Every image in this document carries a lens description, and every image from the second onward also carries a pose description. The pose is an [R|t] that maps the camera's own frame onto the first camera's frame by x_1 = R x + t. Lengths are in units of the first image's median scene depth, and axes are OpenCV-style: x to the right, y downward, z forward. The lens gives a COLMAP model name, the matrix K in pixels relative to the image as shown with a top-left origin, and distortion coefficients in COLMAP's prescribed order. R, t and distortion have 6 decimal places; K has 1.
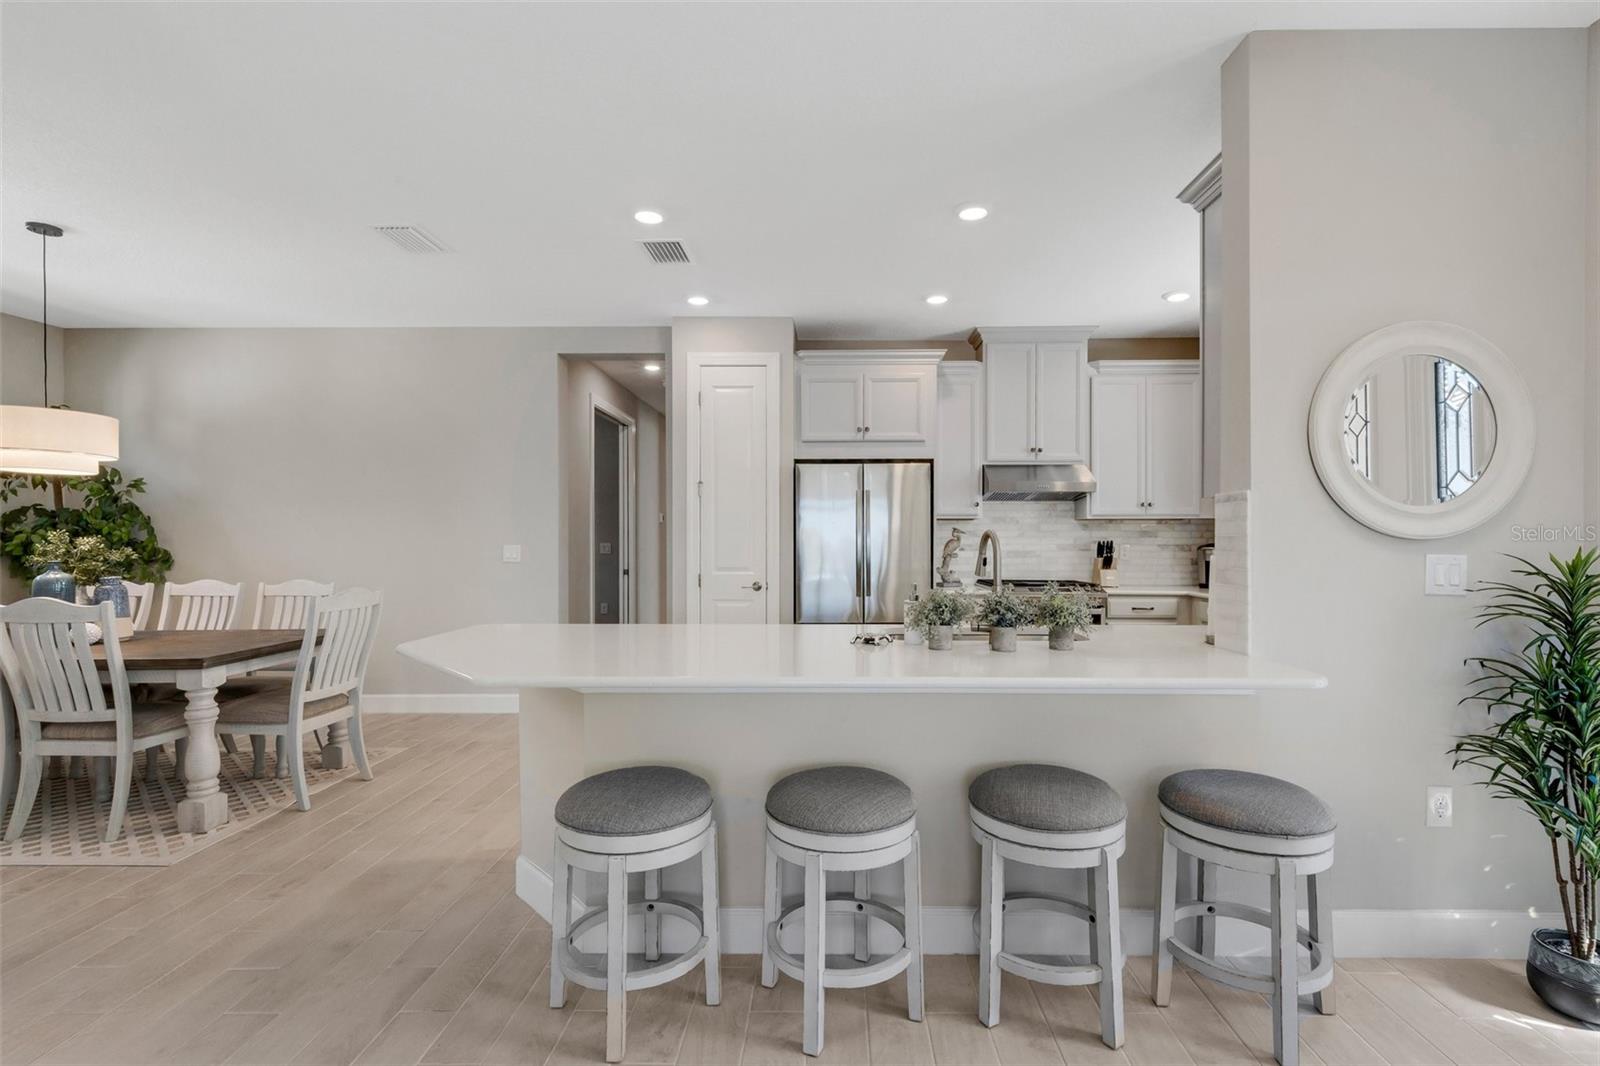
lens RADIAL K [[718.6, 0, 825.8], [0, 718.6, 536.9], [0, 0, 1]] dist [0.002072, 0.000350]
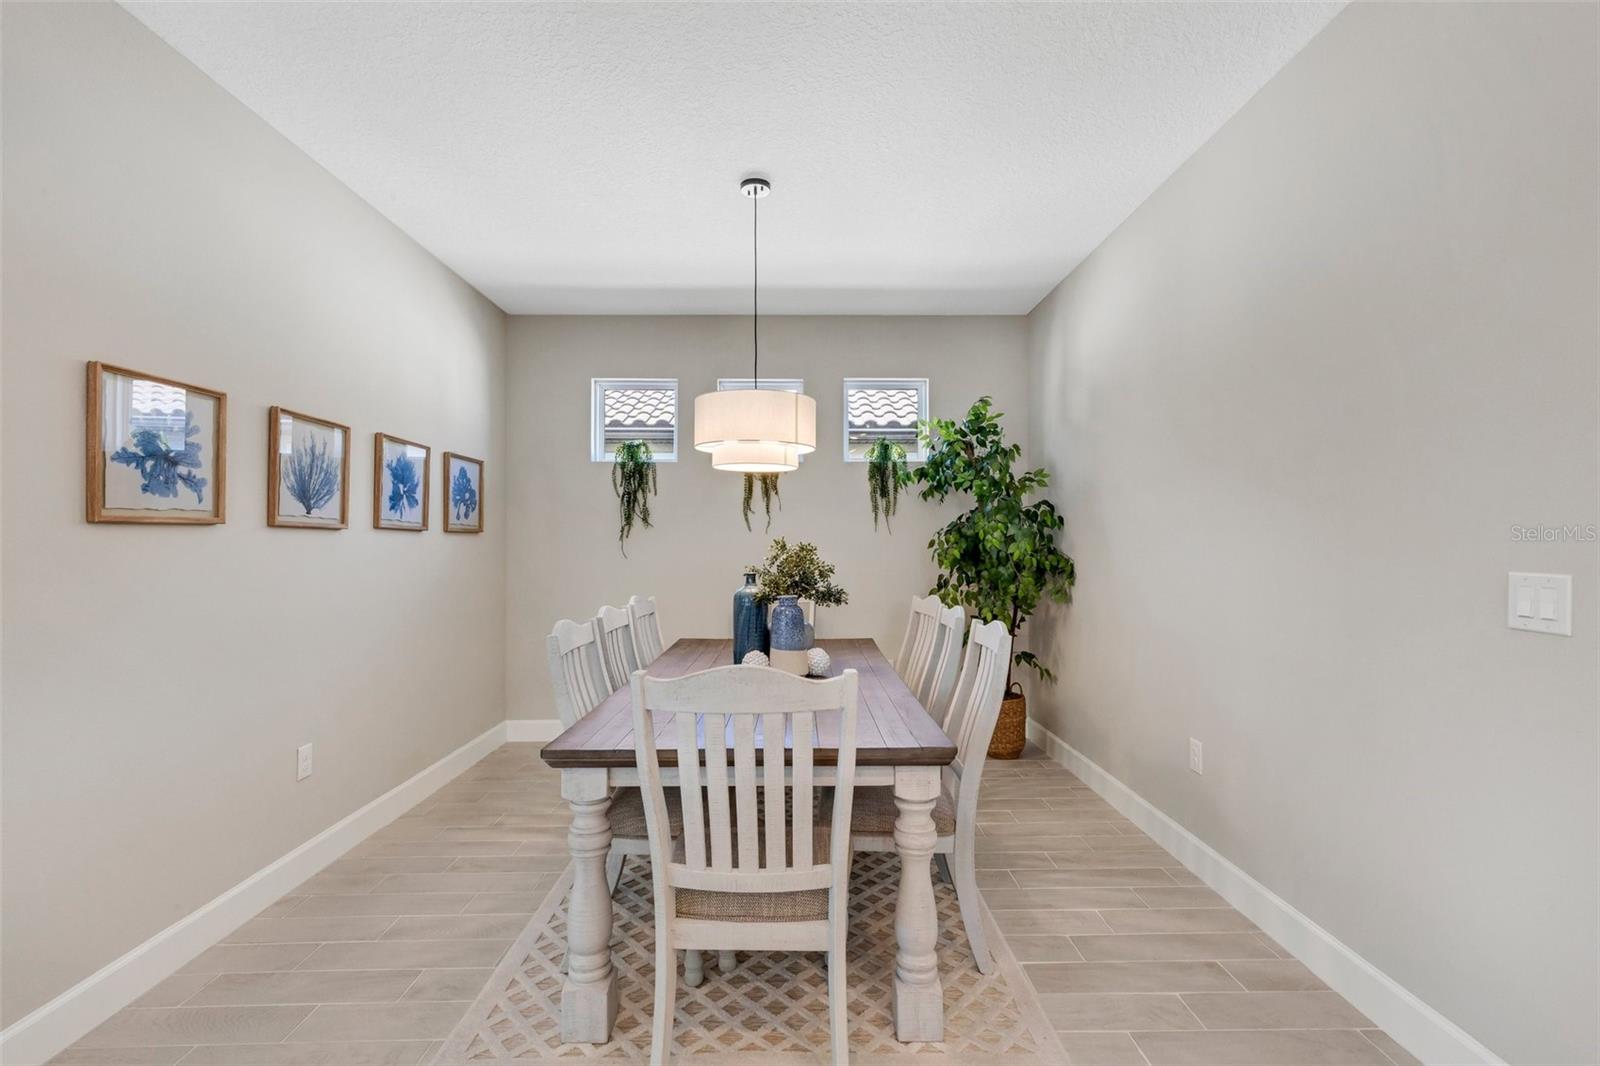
lens RADIAL K [[718.6, 0, 802.7], [0, 718.6, 539.9], [0, 0, 1]] dist [0.002072, 0.000350]
pose [[0.020346, -0.003071, -0.999788, -0.160898], [0.004149, 0.999987, -0.002987, -0.001887], [0.999784, -0.004087, 0.020359, 0.734766]]
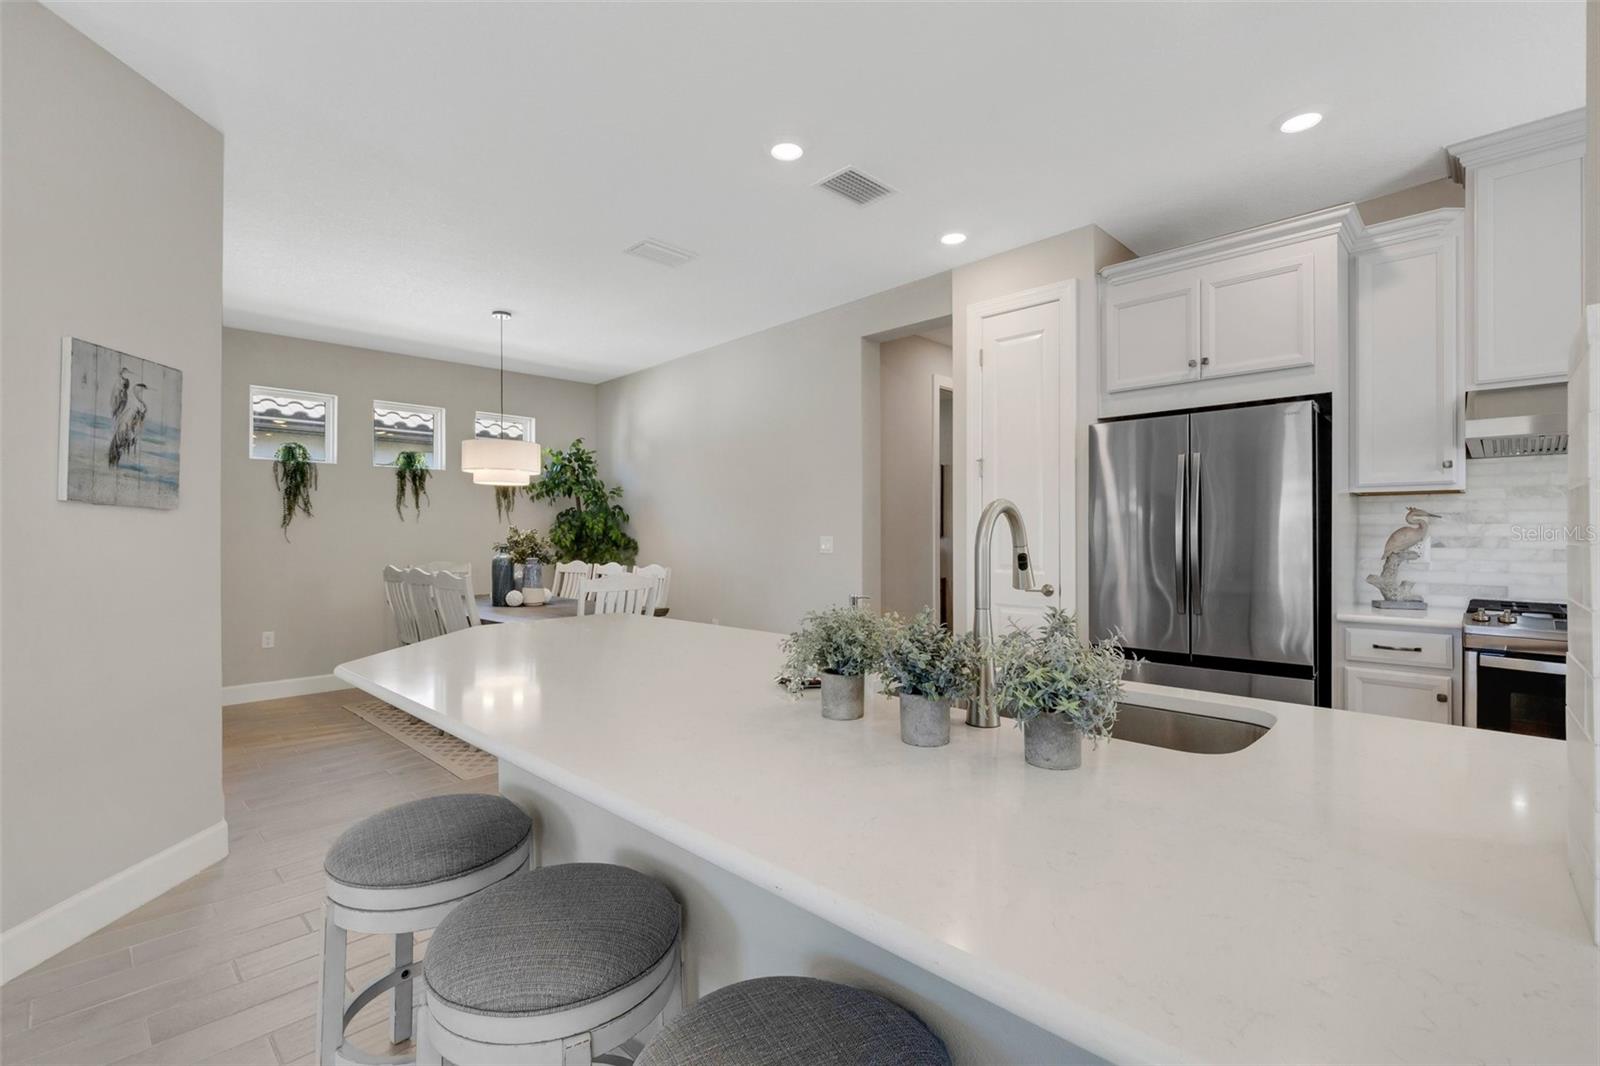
lens RADIAL K [[718.6, 0, 810.6], [0, 718.6, 531.6], [0, 0, 1]] dist [0.002072, 0.000350]
pose [[0.727554, -0.003485, -0.686042, 0.244043], [0.004039, 0.999992, -0.000796, 0.005416], [0.686039, -0.002192, 0.727562, 0.269610]]
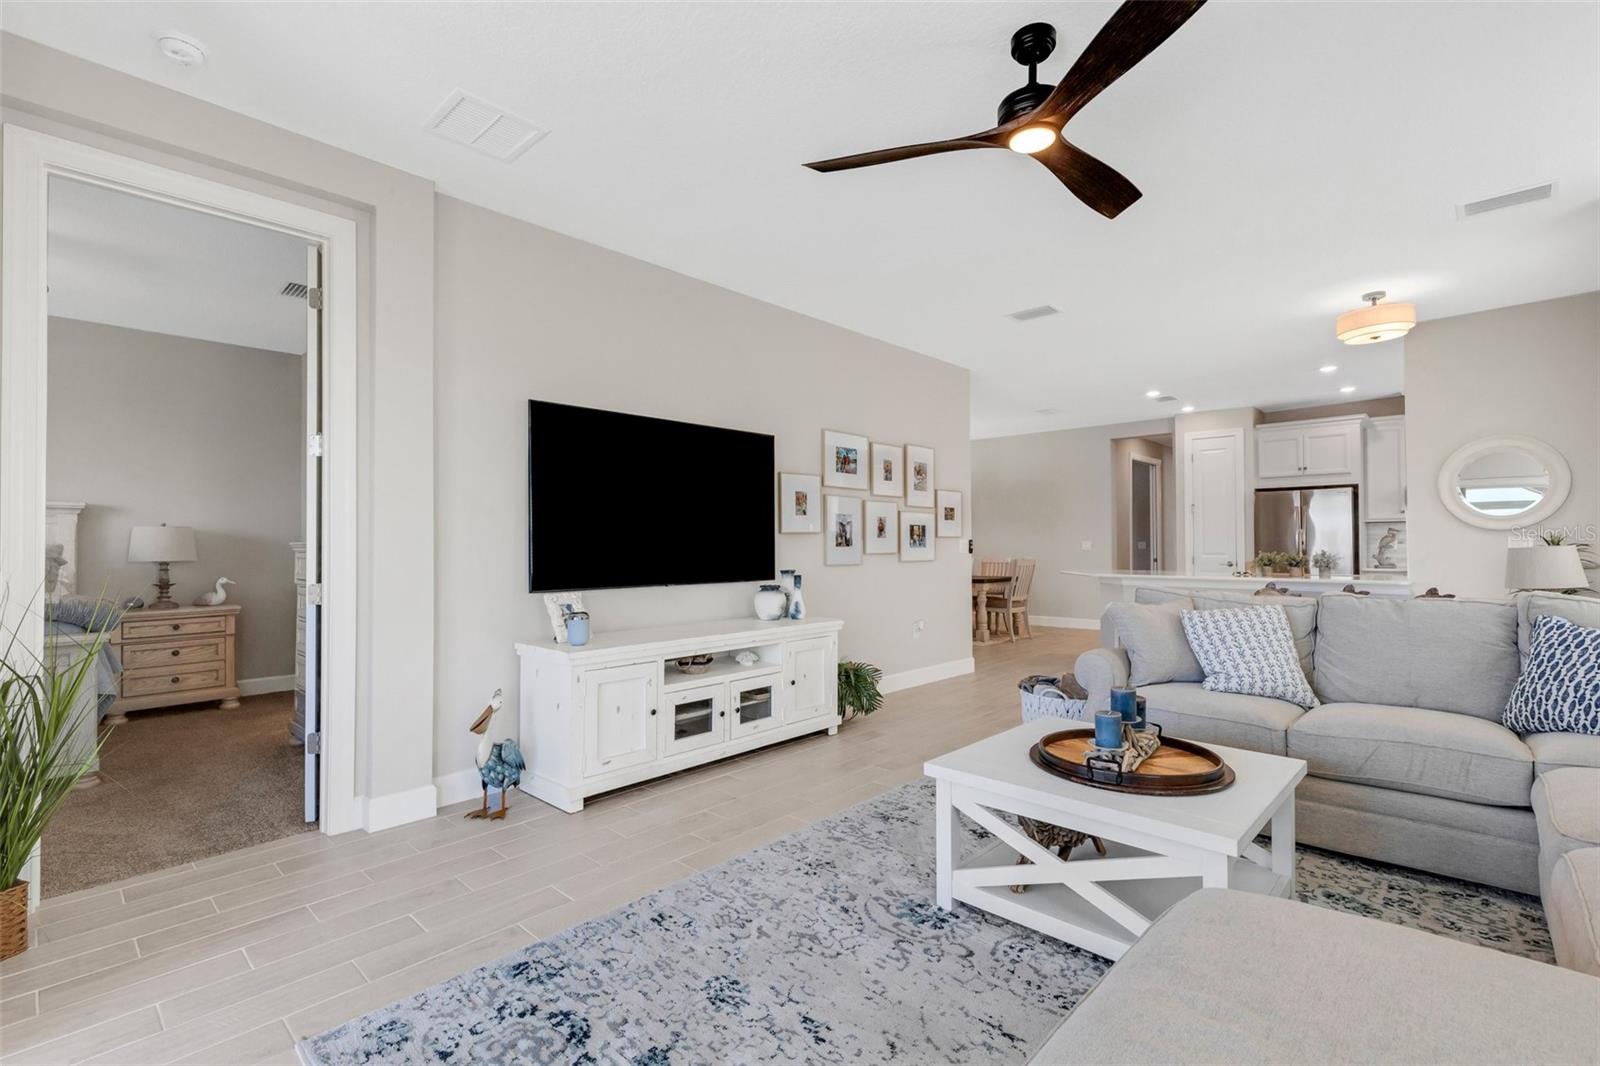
lens RADIAL K [[718.6, 0, 805.7], [0, 718.6, 532.5], [0, 0, 1]] dist [0.002072, 0.000350]
pose [[0.731891, -0.015084, -0.681255, 0.333286], [0.002874, 0.999814, -0.019049, 0.023052], [0.681416, 0.011984, 0.731798, -0.951300]]
